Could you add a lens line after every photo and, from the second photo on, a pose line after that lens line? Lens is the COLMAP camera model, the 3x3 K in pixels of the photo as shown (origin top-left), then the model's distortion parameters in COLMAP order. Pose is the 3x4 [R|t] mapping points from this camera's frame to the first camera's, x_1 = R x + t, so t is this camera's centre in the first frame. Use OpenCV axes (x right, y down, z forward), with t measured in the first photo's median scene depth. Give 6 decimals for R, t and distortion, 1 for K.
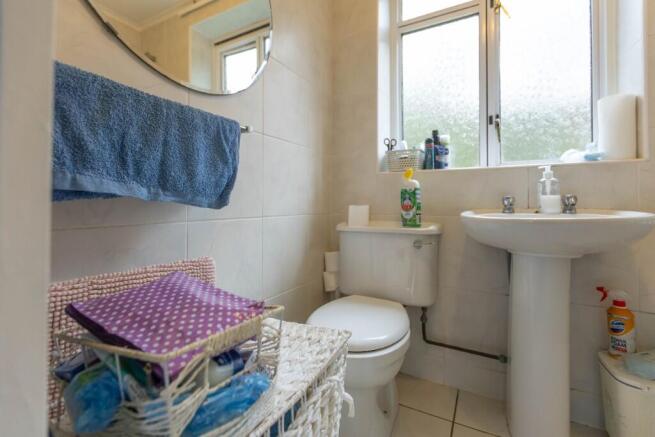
lens RADIAL K [[299.7, 0, 324.6], [0, 299.7, 196.8], [0, 0, 1]] dist [0.002450, -0.001561]
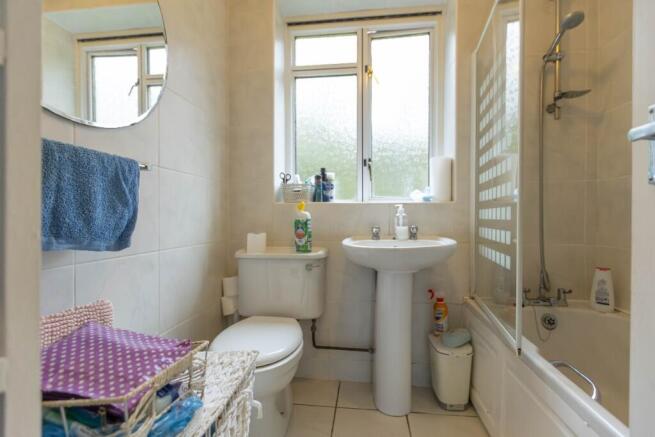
lens RADIAL K [[299.7, 0, 332.2], [0, 299.7, 217.7], [0, 0, 1]] dist [0.002450, -0.001561]
pose [[0.926533, -0.005778, 0.376169, -0.056695], [-0.003883, 0.999682, 0.024921, -0.078191], [-0.376193, -0.024551, 0.926216, -0.145843]]
